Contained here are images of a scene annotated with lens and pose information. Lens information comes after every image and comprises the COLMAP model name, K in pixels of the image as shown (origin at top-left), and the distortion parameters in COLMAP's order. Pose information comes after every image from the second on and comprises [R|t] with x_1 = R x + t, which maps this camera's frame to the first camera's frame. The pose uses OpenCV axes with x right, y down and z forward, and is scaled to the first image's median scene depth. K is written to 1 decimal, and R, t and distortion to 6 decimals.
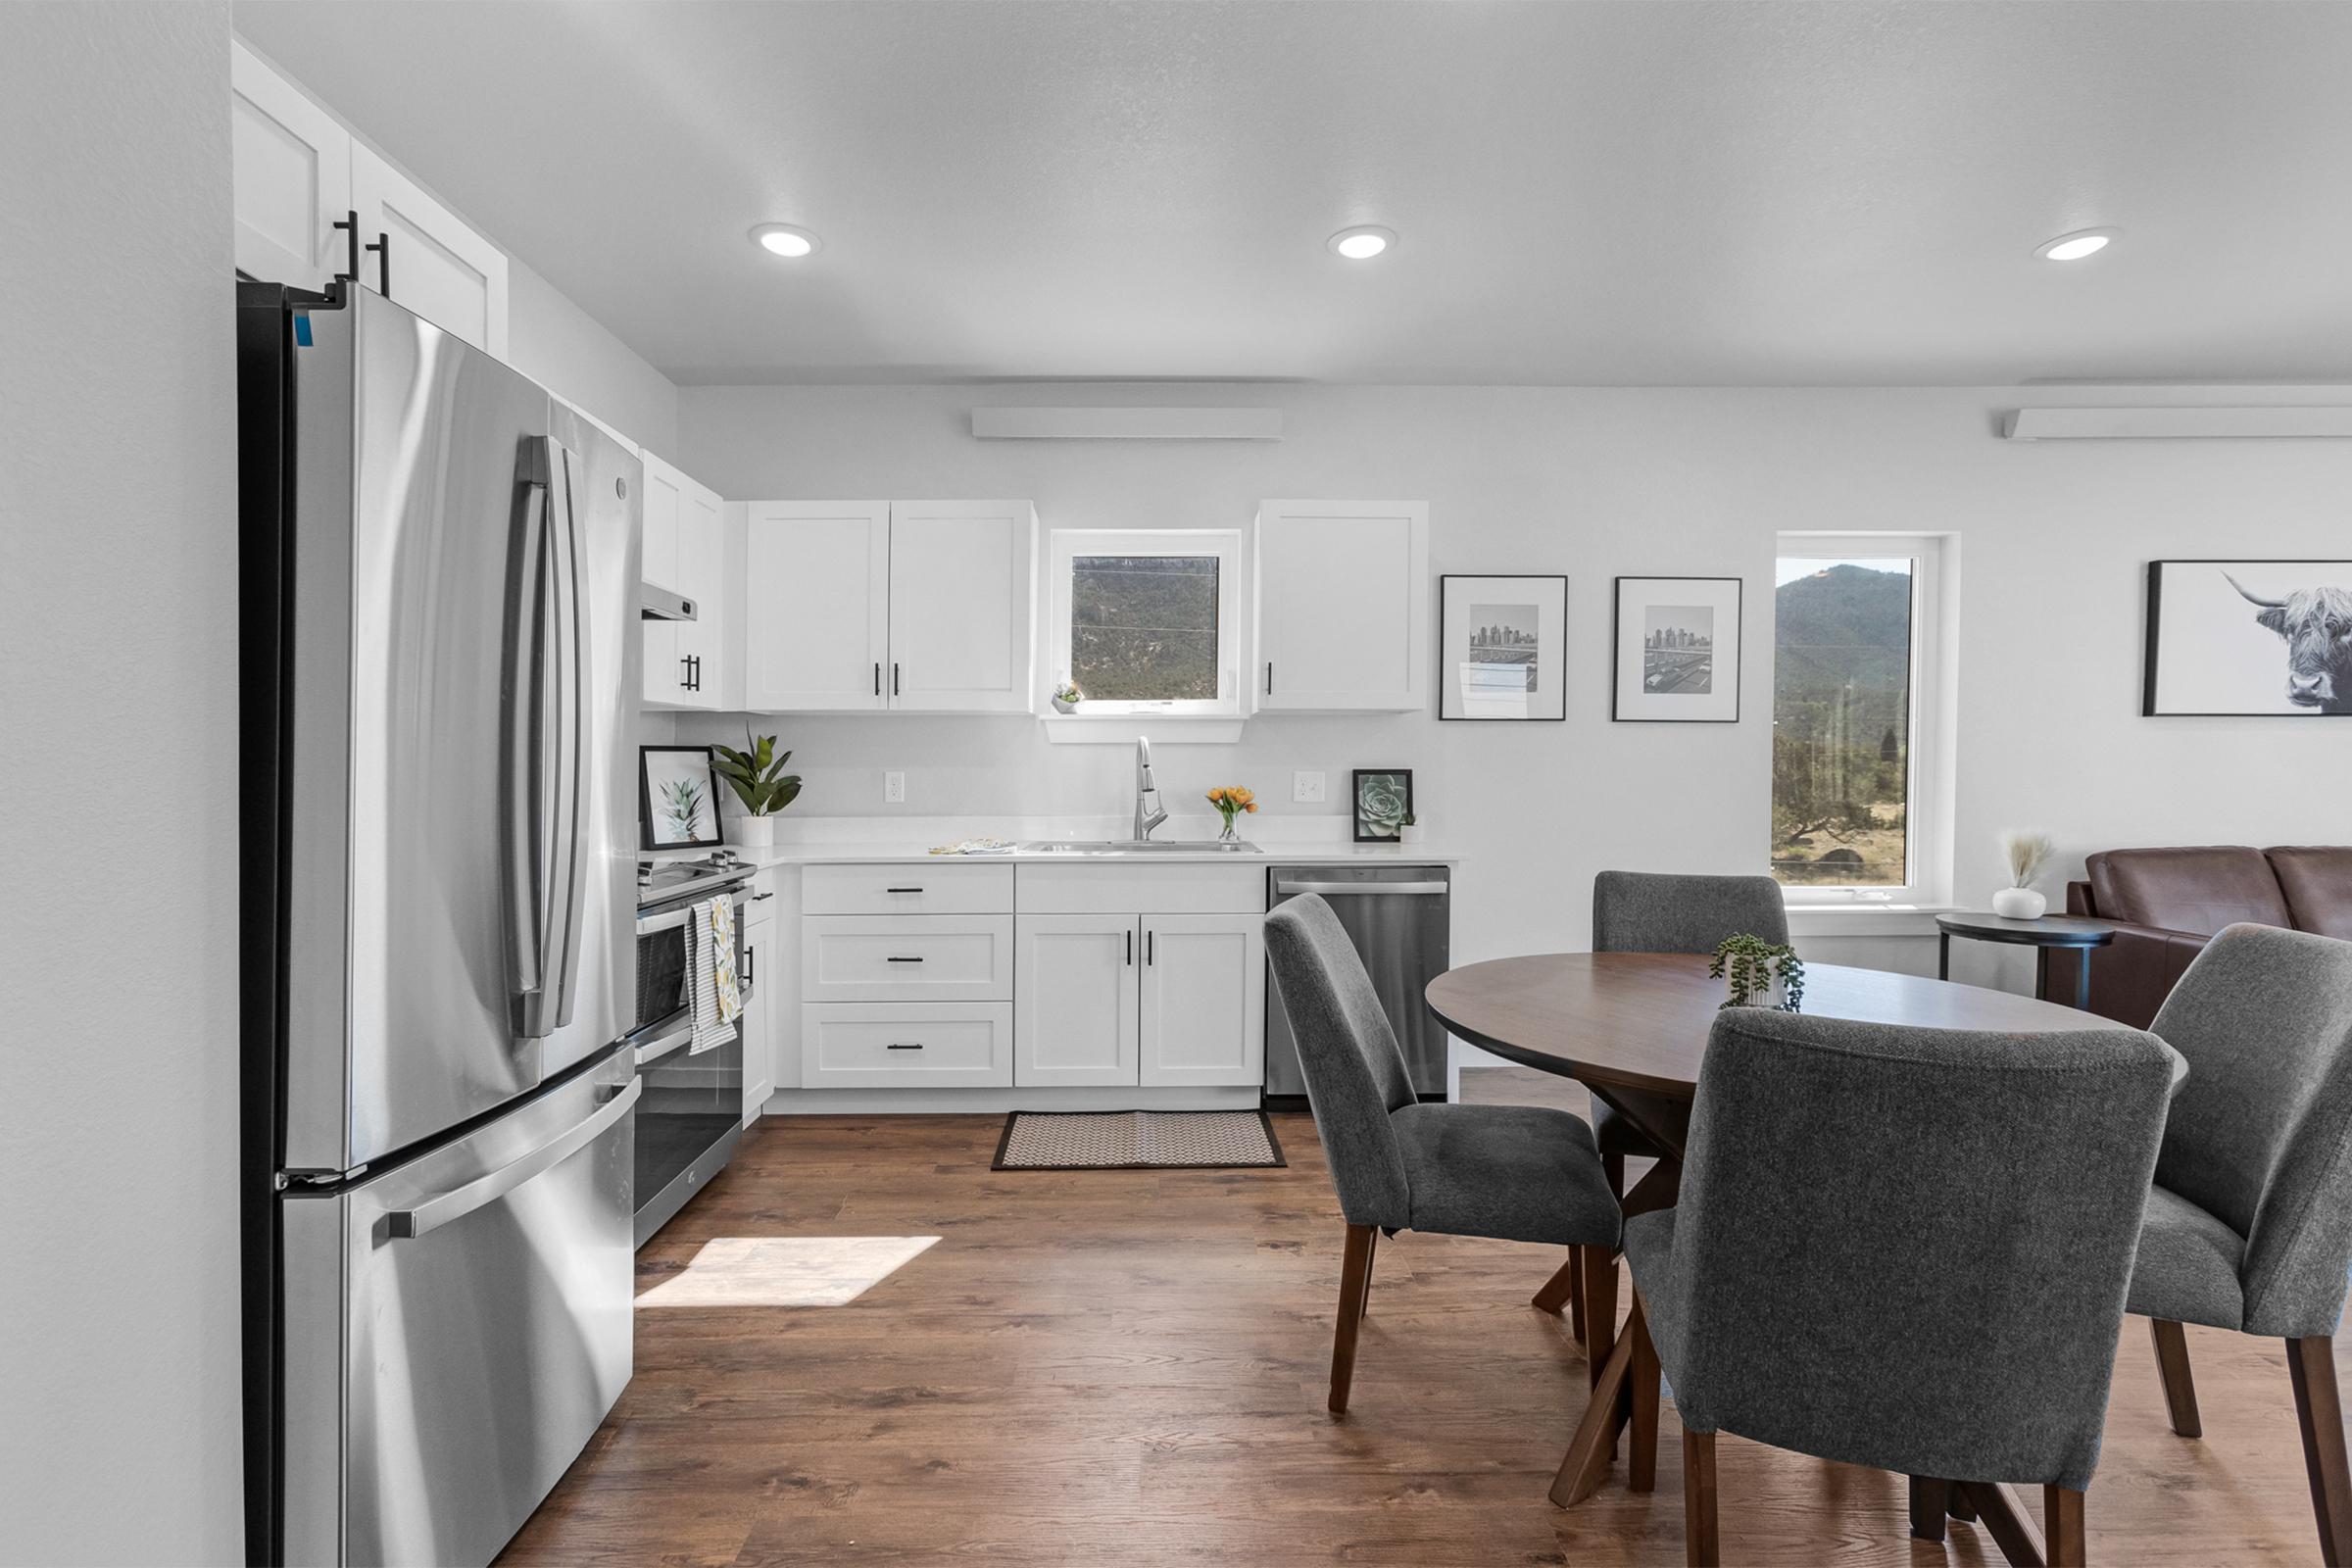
lens RADIAL K [[1072.1, 0, 1176.0], [0, 1072.1, 784.0], [0, 0, 1]] dist [-0.023544, 0.015106]
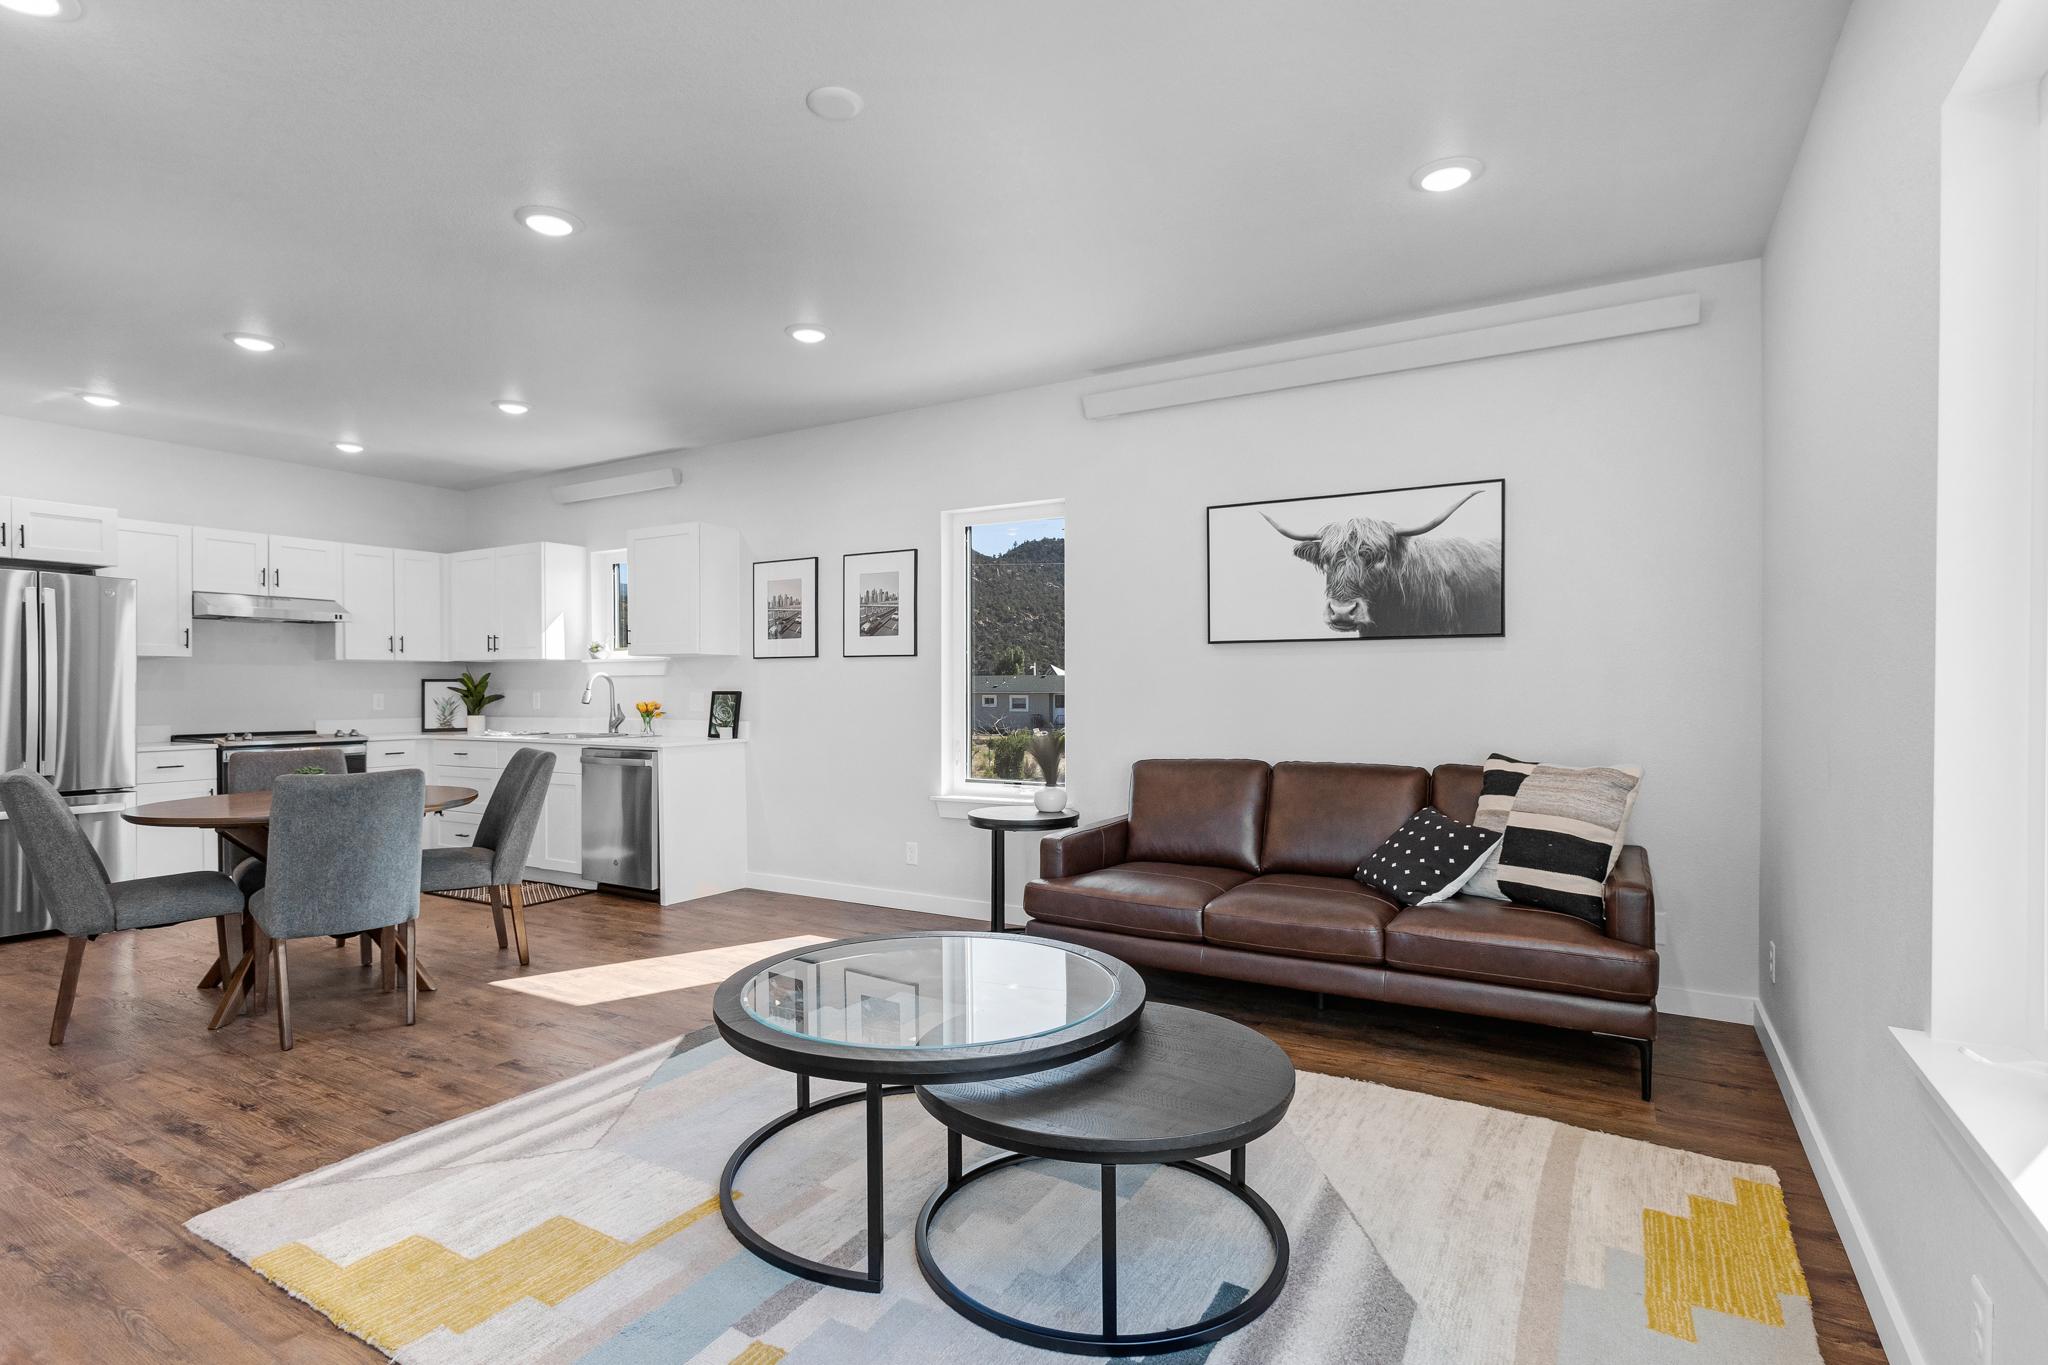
lens RADIAL K [[983.2, 0, 1042.7], [0, 983.2, 693.7], [0, 0, 1]] dist [-0.021554, 0.016211]
pose [[0.865388, 0.000853, -0.501102, 1.336406], [-0.007527, 0.999908, -0.011297, 0.002916], [0.501046, 0.013548, 0.865314, 0.002206]]
